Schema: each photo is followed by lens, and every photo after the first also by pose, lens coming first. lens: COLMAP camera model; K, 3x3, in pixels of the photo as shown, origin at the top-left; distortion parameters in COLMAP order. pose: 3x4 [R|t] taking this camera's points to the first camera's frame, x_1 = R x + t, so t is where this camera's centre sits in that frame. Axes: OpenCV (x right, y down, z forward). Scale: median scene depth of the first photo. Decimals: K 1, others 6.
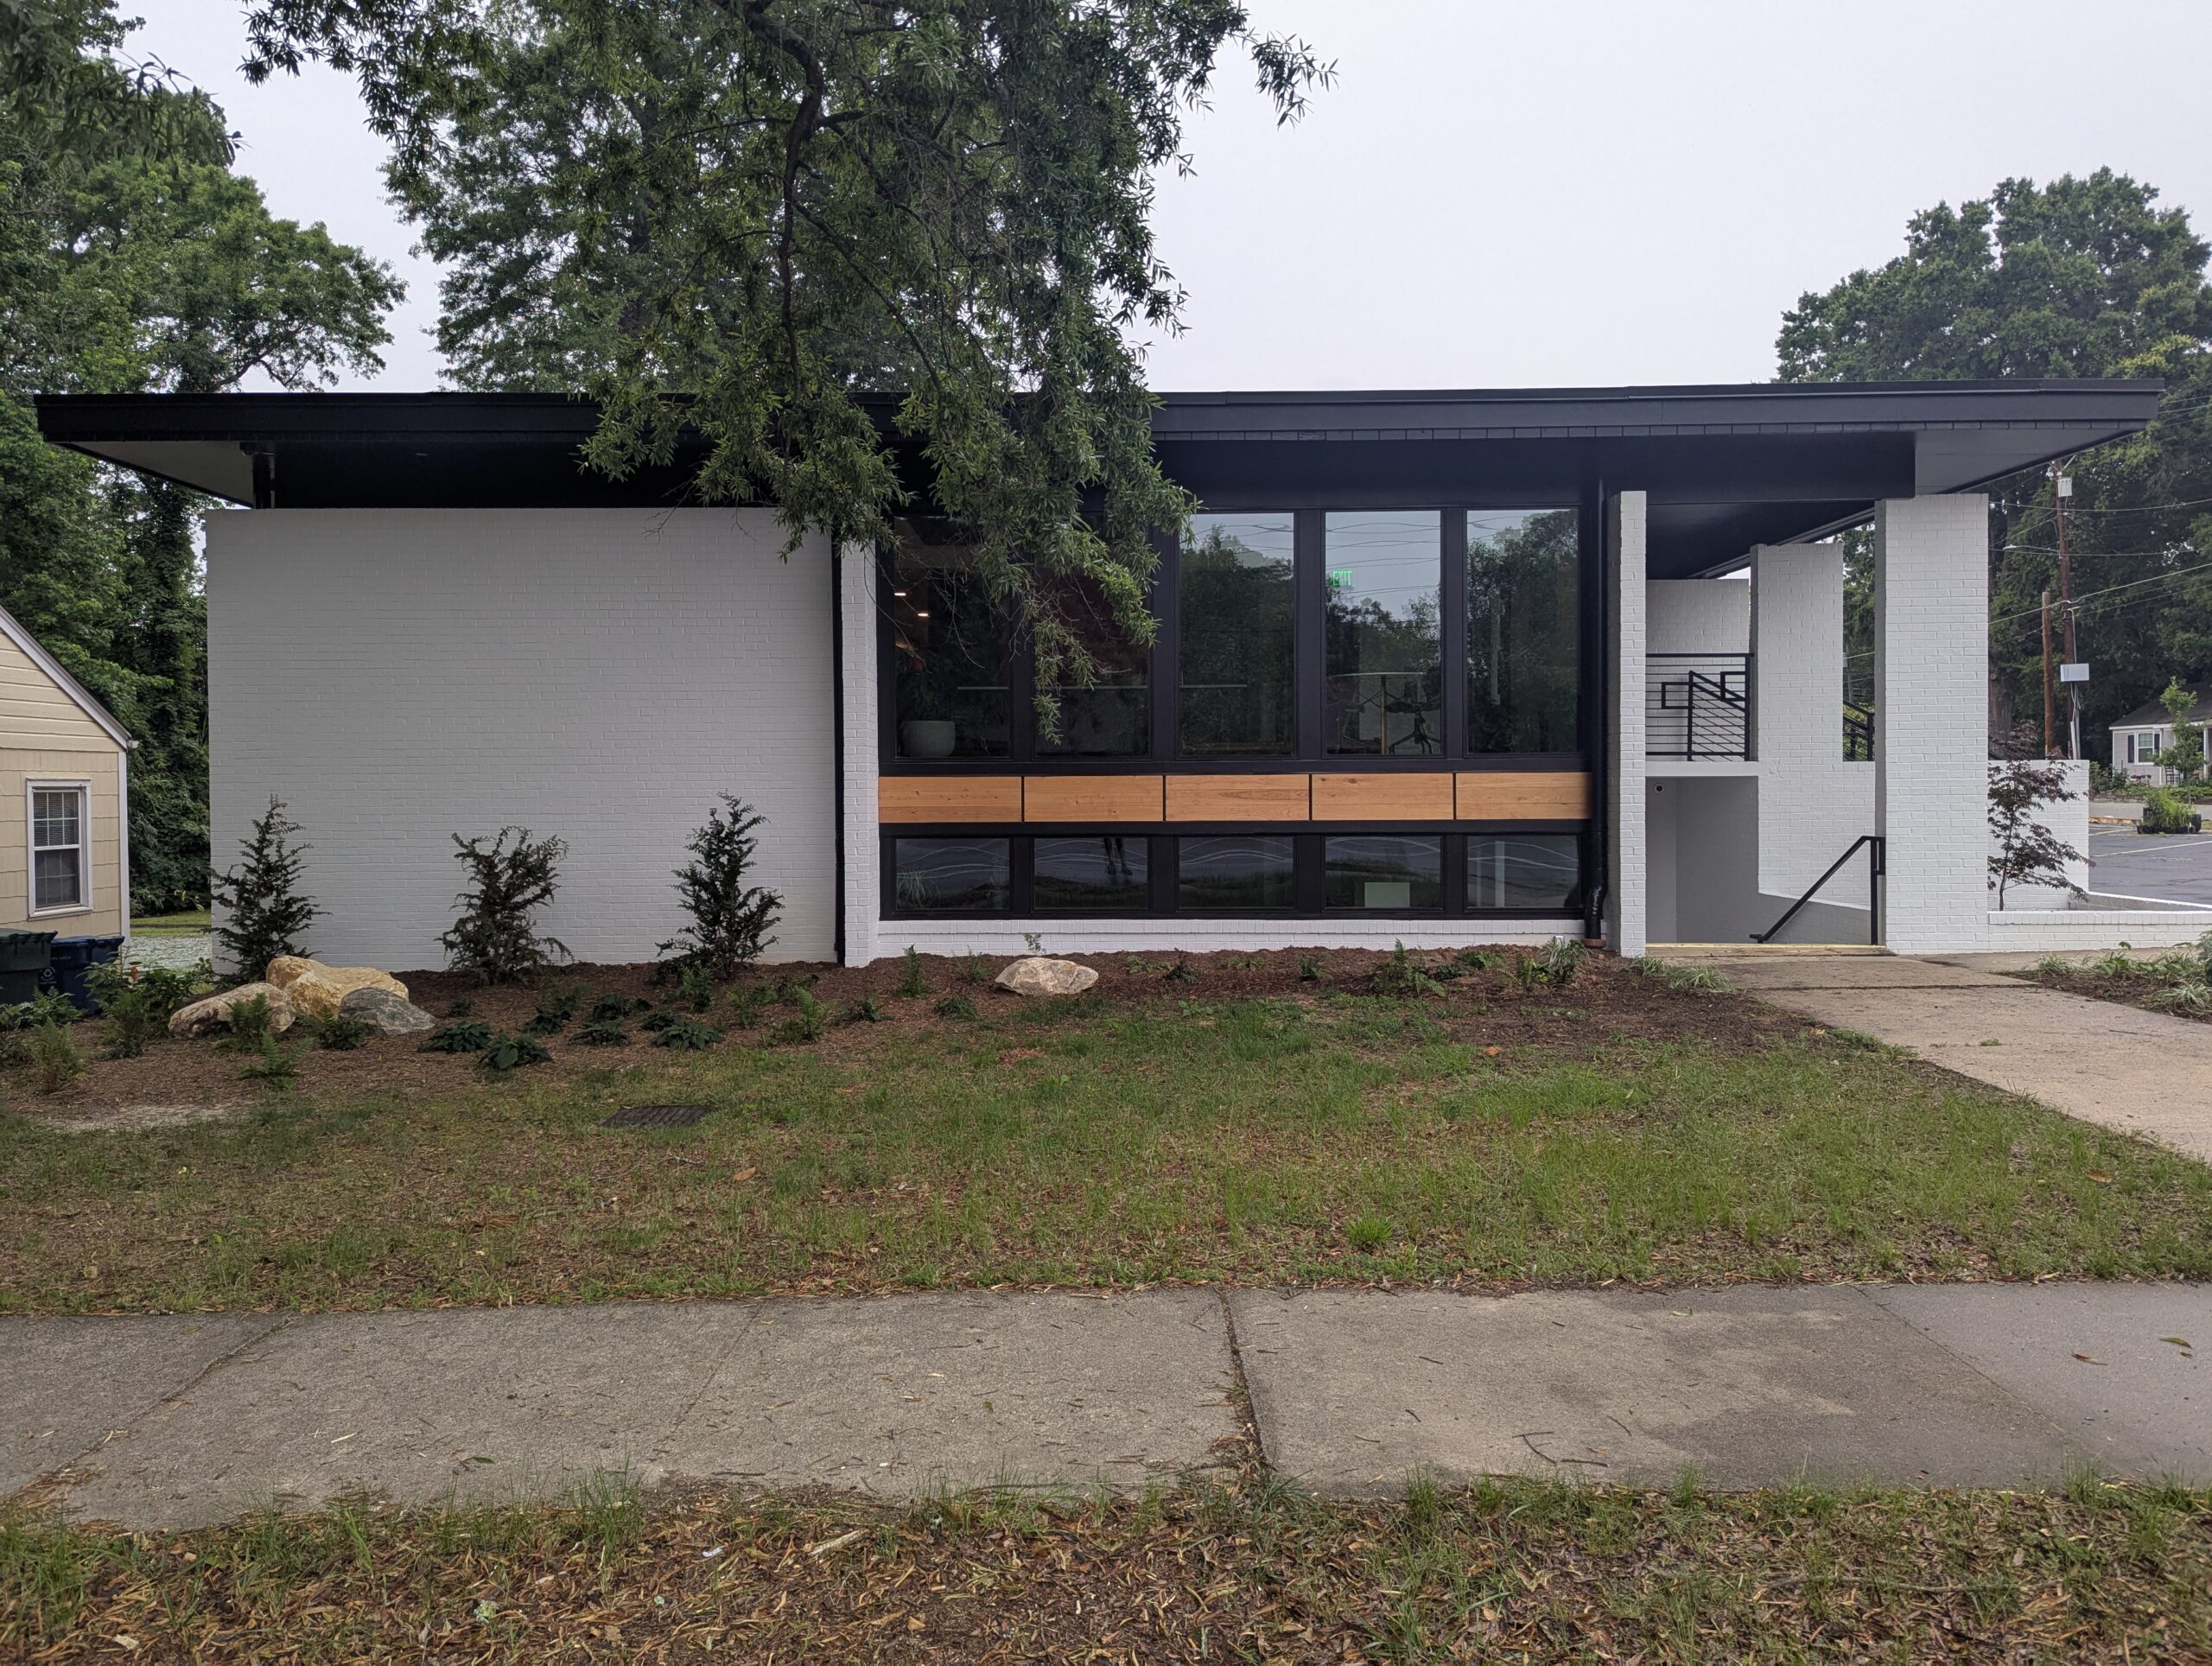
lens RADIAL K [[1559.3, 0, 1106.0], [0, 1559.3, 833.0], [0, 0, 1]] dist [0.057682, -0.002307]
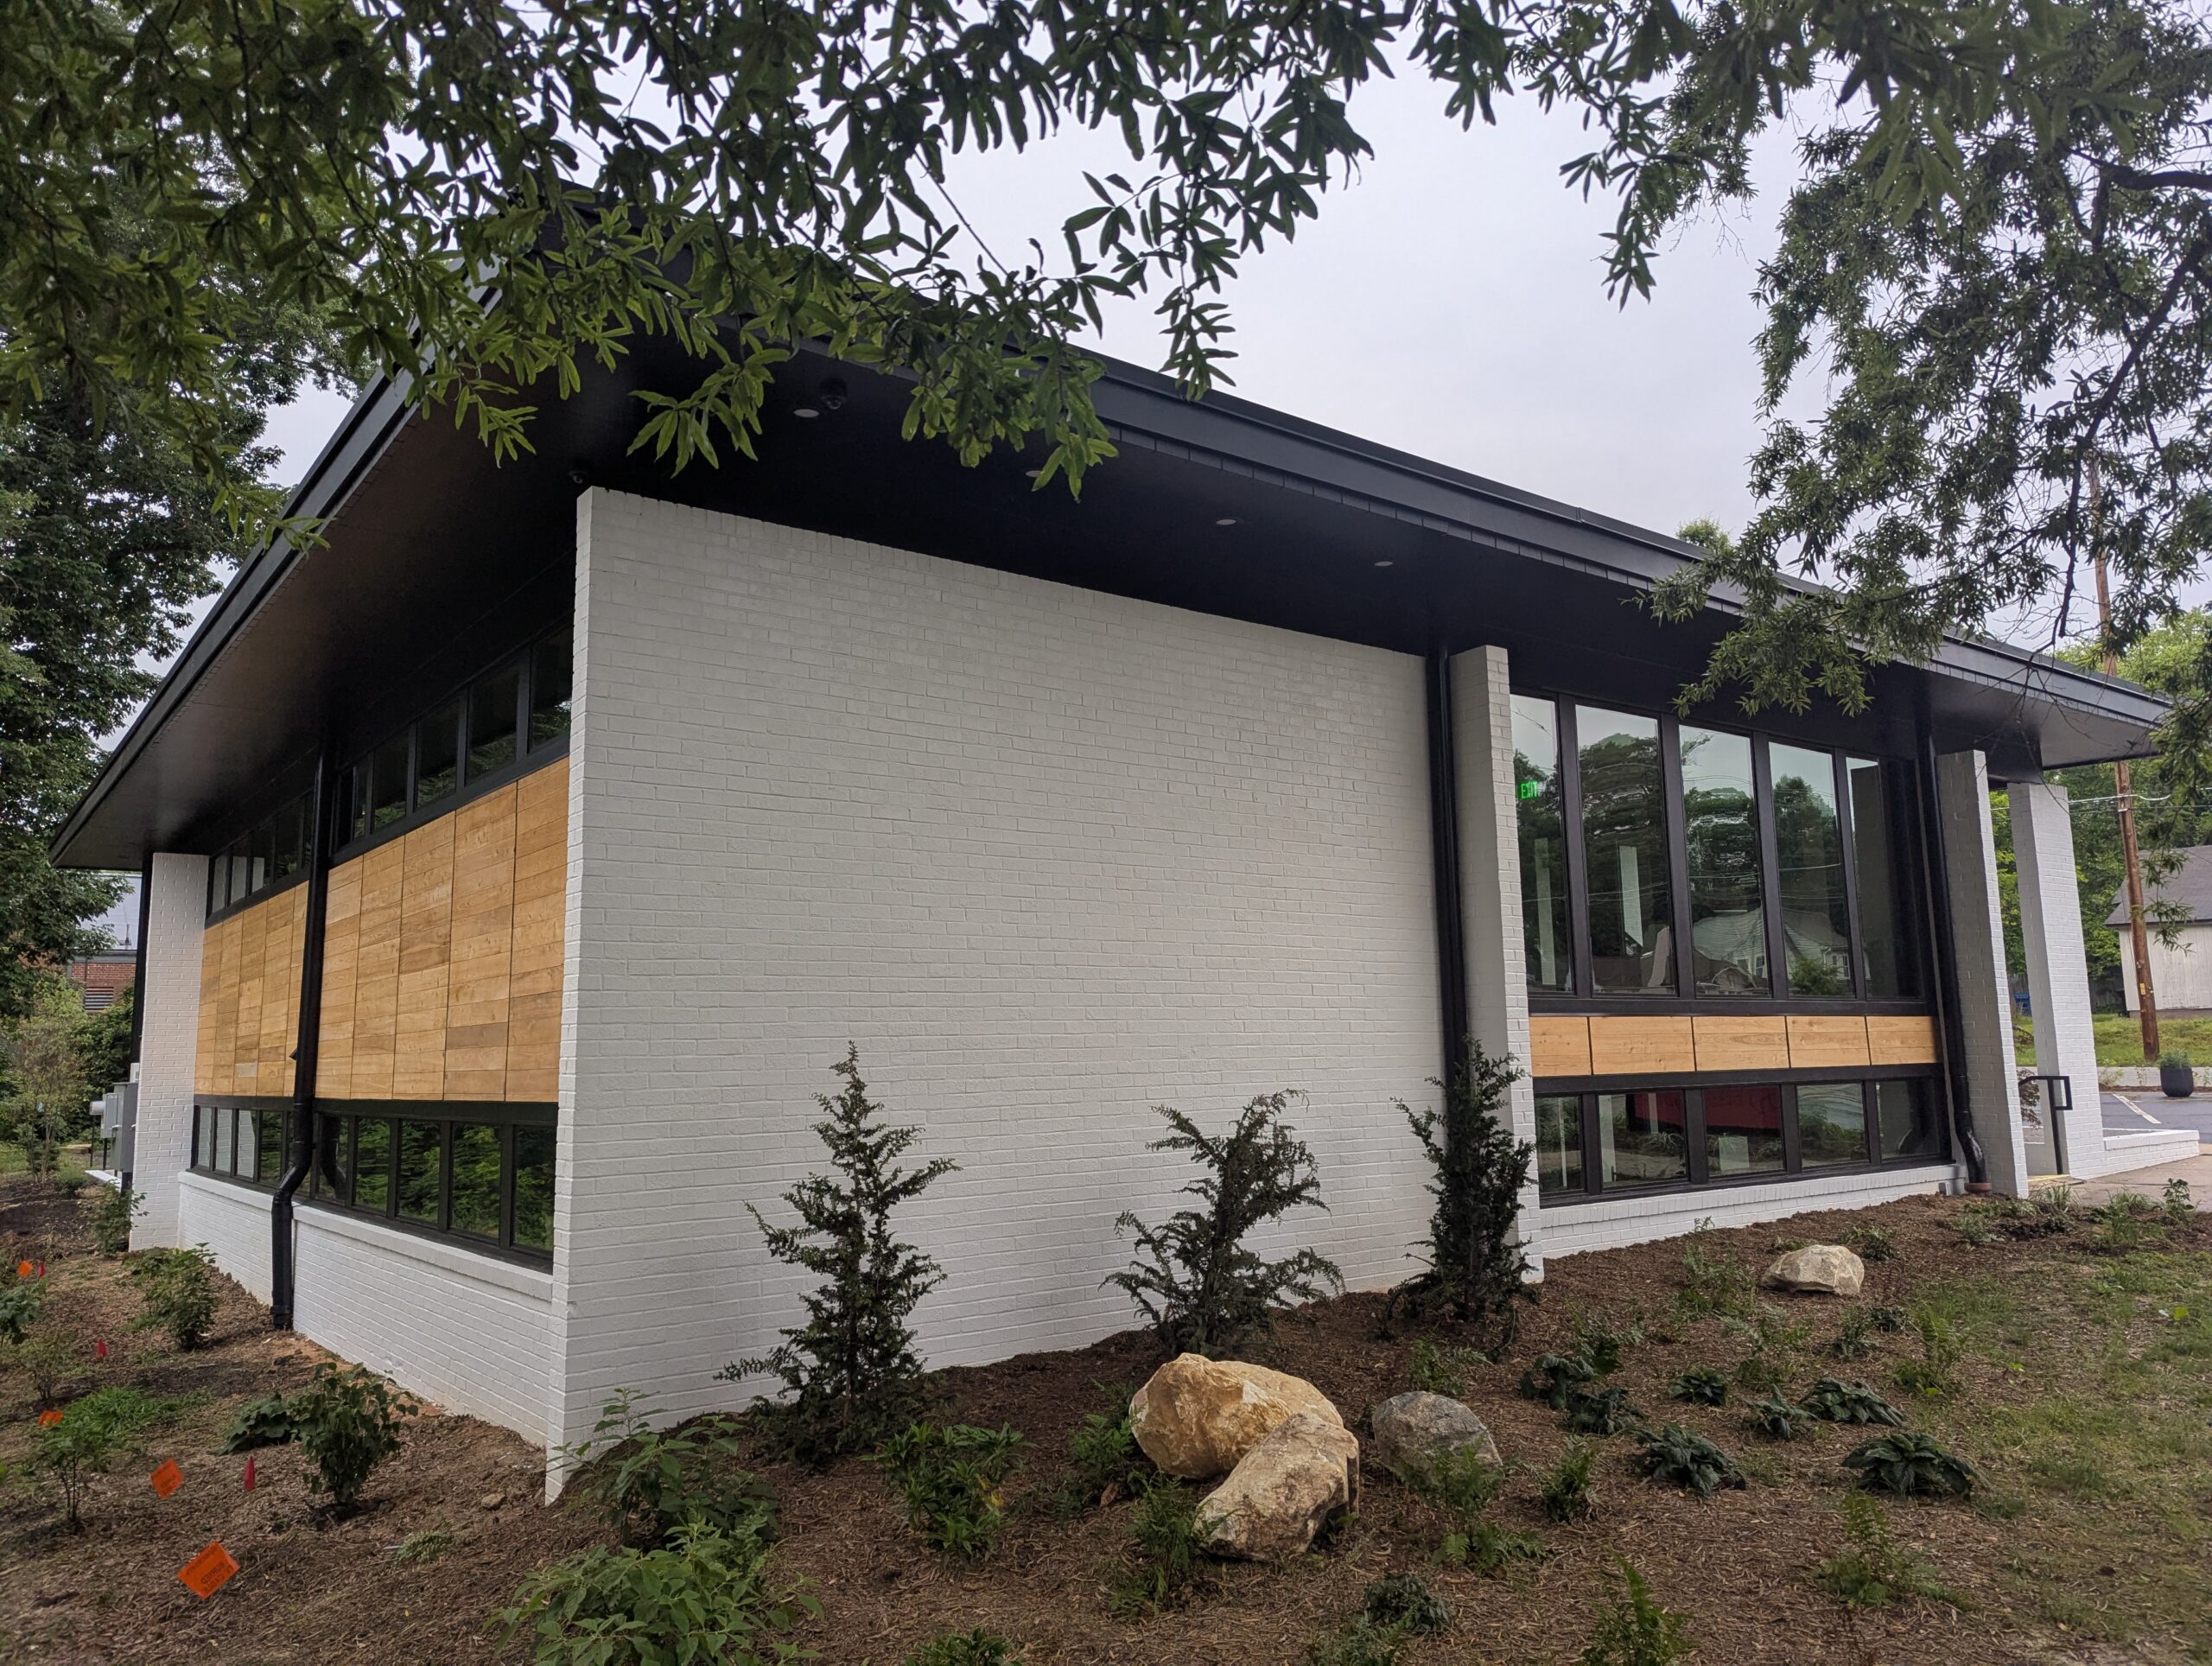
lens RADIAL K [[1559.3, 0, 1106.0], [0, 1559.3, 833.0], [0, 0, 1]] dist [0.057682, -0.002307]
pose [[0.804424, 0.072741, 0.589586, -0.746988], [0.014403, 0.989795, -0.141768, -0.018657], [-0.593881, 0.122533, 0.795167, 0.485547]]
